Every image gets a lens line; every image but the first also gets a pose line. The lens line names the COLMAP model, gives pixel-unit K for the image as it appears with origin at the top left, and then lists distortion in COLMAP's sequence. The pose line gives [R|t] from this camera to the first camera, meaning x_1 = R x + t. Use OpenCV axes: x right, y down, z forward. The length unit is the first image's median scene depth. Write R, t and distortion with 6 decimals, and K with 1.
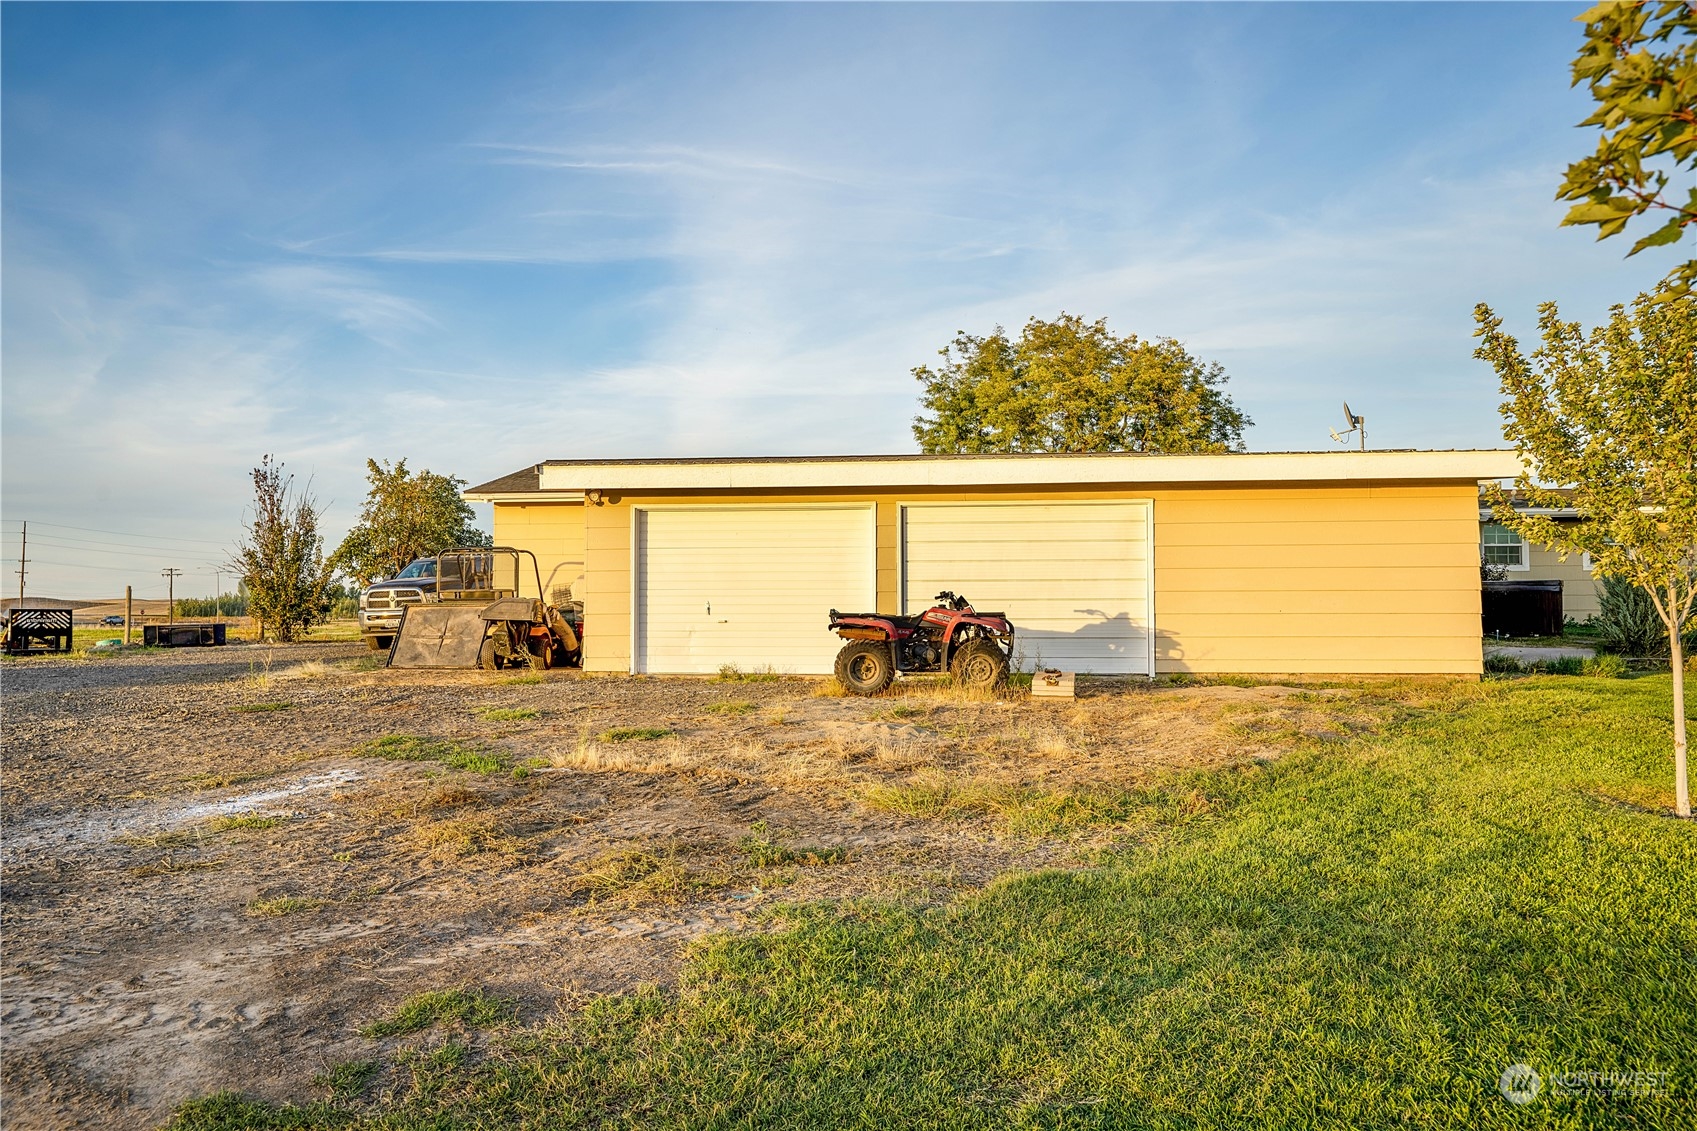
lens RADIAL K [[1260.7, 0, 848.5], [0, 1260.7, 529.7], [0, 0, 1]] dist [-0.021856, 0.118703]
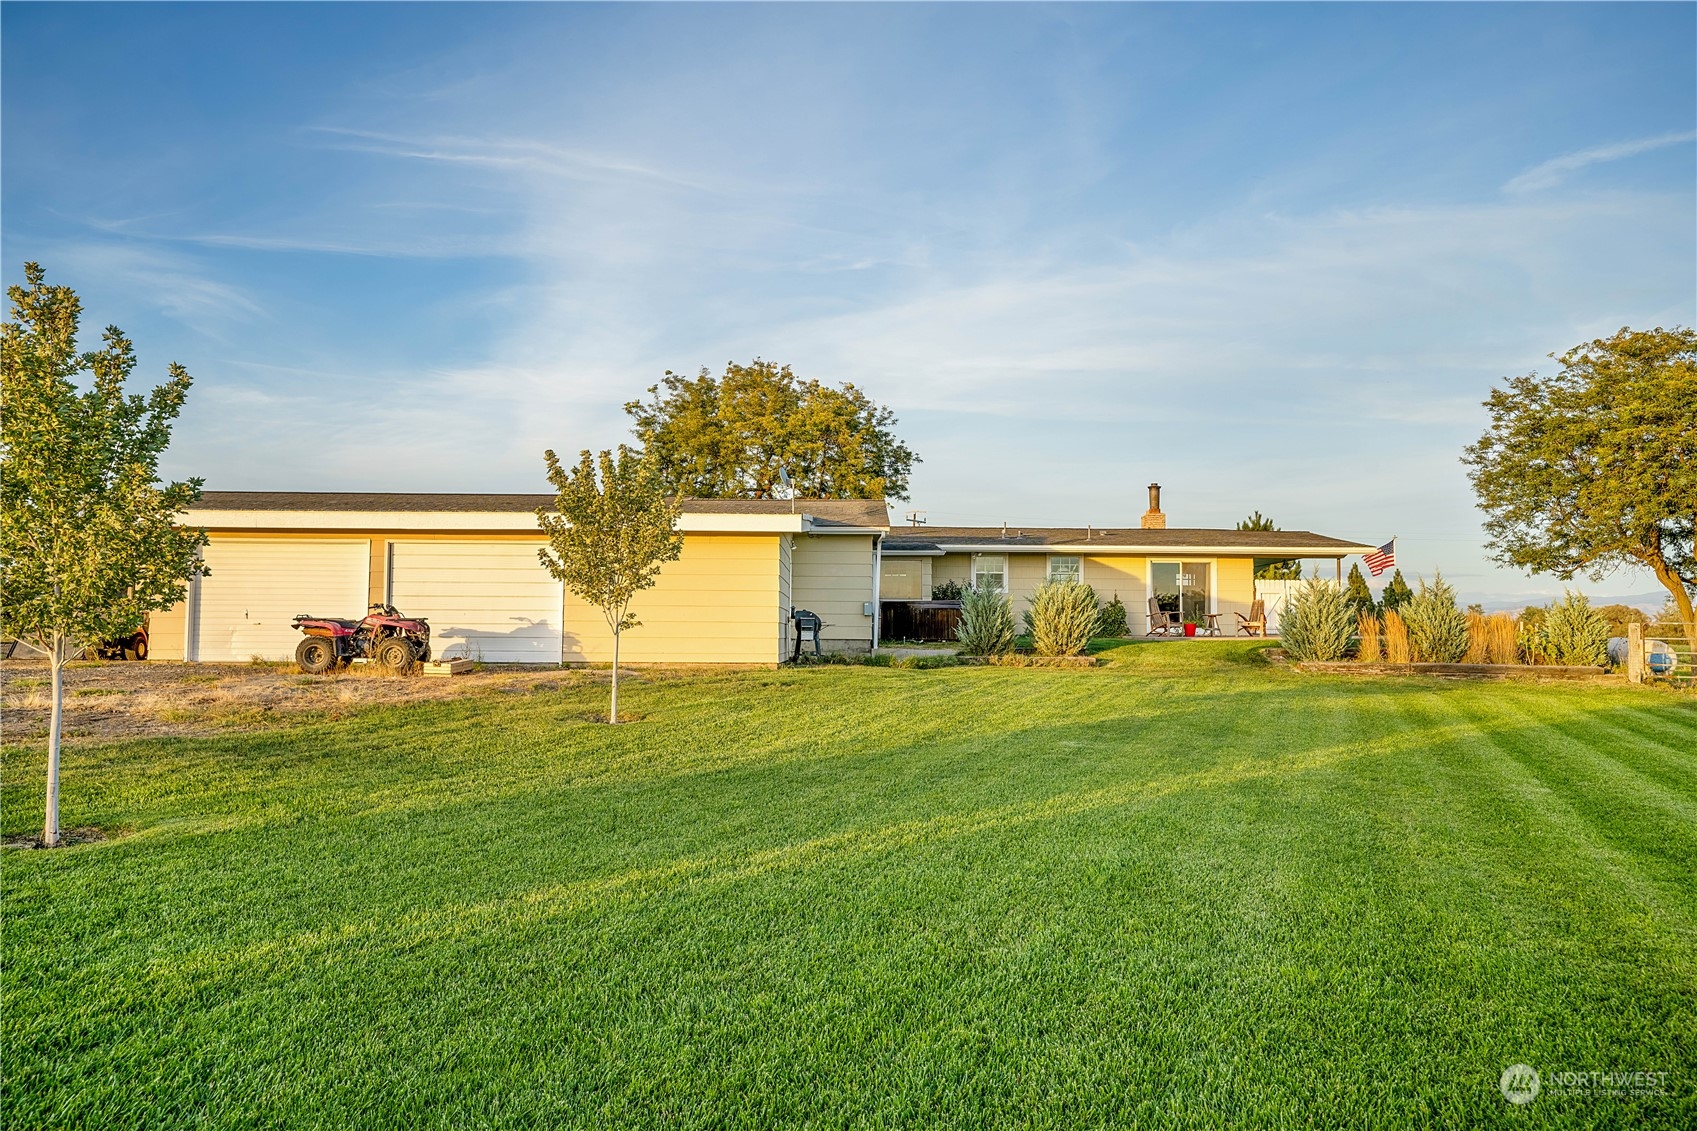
lens RADIAL K [[1260.7, 0, 848.5], [0, 1260.7, 529.7], [0, 0, 1]] dist [-0.021856, 0.118703]
pose [[0.992766, 0.020075, 0.118377, 0.121441], [-0.019100, 0.999774, -0.009371, -0.008963], [-0.118538, 0.007042, 0.992925, -0.140241]]
